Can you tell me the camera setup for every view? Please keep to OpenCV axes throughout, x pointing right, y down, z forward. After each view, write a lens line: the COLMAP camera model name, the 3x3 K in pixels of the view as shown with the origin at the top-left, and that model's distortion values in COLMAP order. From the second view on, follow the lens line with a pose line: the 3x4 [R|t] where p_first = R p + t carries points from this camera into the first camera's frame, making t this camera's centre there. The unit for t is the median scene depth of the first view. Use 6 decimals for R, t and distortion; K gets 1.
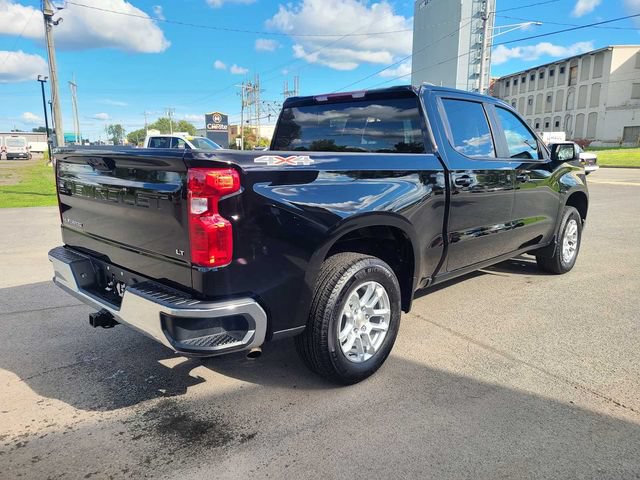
lens RADIAL K [[474.1, 0, 317.7], [0, 474.1, 238.7], [0, 0, 1]] dist [0.067537, -0.054199]
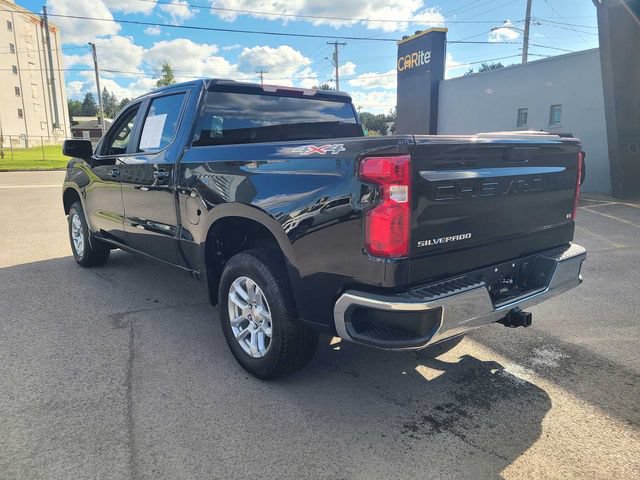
lens RADIAL K [[474.1, 0, 317.7], [0, 474.1, 238.7], [0, 0, 1]] dist [0.067537, -0.054199]
pose [[0.114911, -0.181813, 0.976596, -1.189117], [0.187439, 0.969417, 0.158422, -0.178729], [-0.975532, 0.164847, 0.145476, 1.043970]]
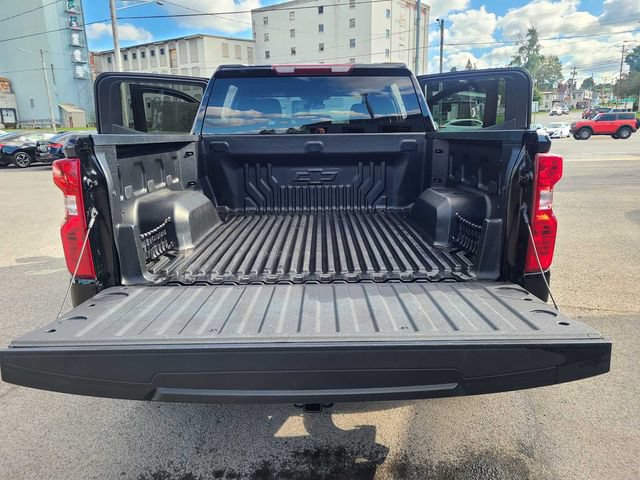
lens RADIAL K [[474.1, 0, 317.7], [0, 474.1, 238.7], [0, 0, 1]] dist [0.067537, -0.054199]
pose [[0.718198, -0.171947, 0.674259, -0.724087], [0.143147, 0.984772, 0.098657, -0.092656], [-0.680955, 0.025663, 0.731875, 0.440385]]
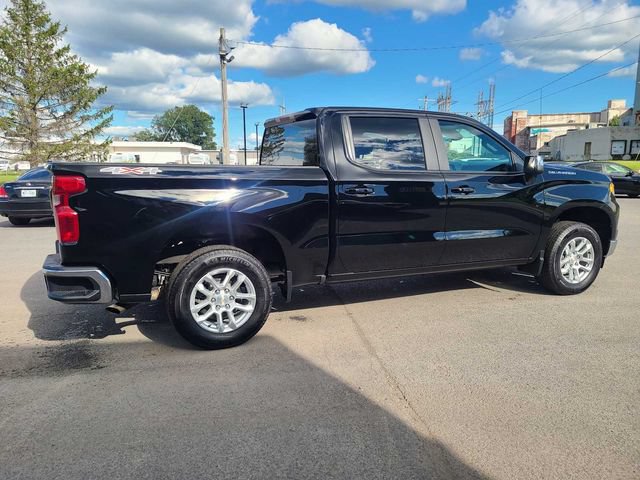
lens RADIAL K [[478.3, 0, 322.5], [0, 478.3, 239.3], [0, 0, 1]] dist [0.032870, 0.003064]
pose [[0.925983, 0.052104, -0.373952, 0.720856], [-0.061934, 0.997978, -0.014309, 0.015085], [0.372450, 0.036410, 0.927338, -0.058878]]
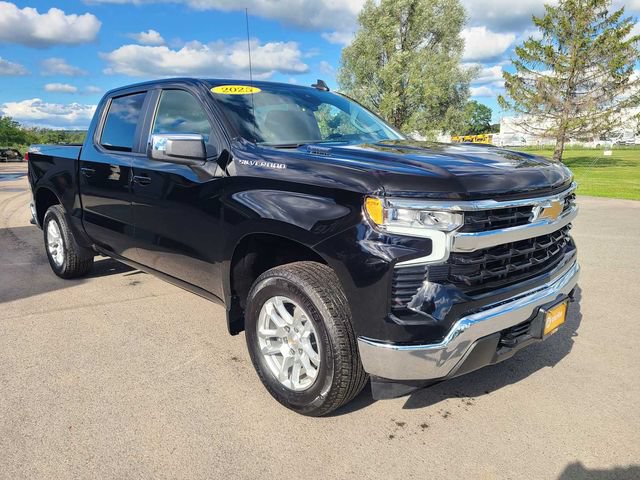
lens RADIAL K [[474.1, 0, 317.7], [0, 474.1, 238.7], [0, 0, 1]] dist [0.067537, -0.054199]
pose [[-0.038275, 0.190171, -0.981005, 1.616117], [-0.168899, 0.966368, 0.193923, -0.323422], [0.984890, 0.173114, -0.004868, 1.827584]]
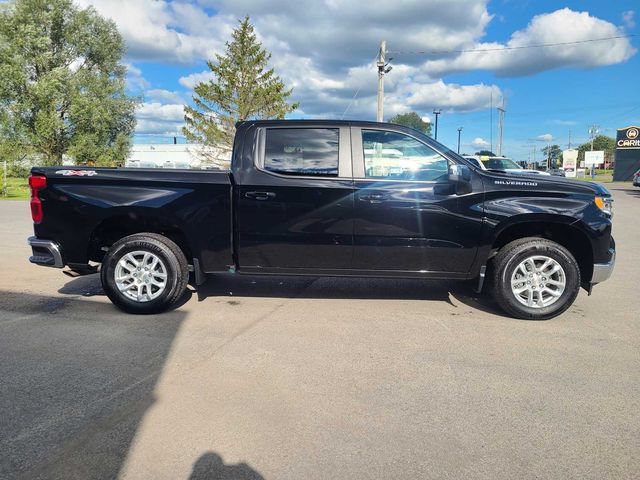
lens RADIAL K [[474.6, 0, 321.1], [0, 474.6, 249.3], [0, 0, 1]] dist [0.063222, -0.051786]
pose [[0.672373, 0.120765, -0.730295, 1.488813], [-0.136542, 0.989906, 0.037982, -0.050571], [0.727510, 0.074178, 0.682075, 0.314194]]
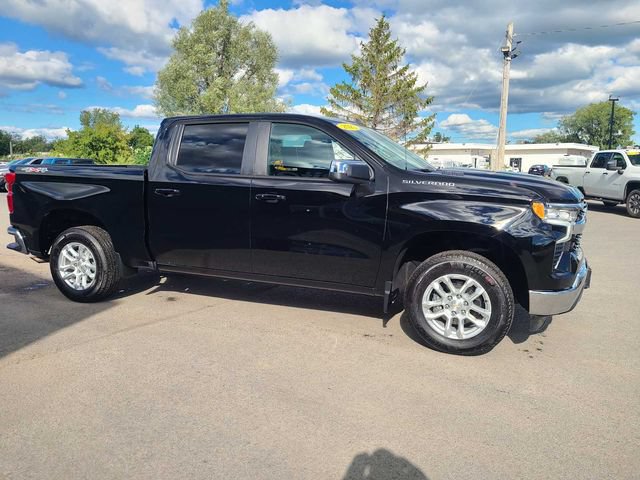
lens RADIAL K [[474.1, 0, 317.7], [0, 474.1, 238.7], [0, 0, 1]] dist [0.067537, -0.054199]
pose [[0.377102, 0.134641, -0.916333, 1.782880], [-0.168276, 0.982870, 0.075167, -0.175792], [0.910757, 0.125851, 0.393299, 0.988761]]
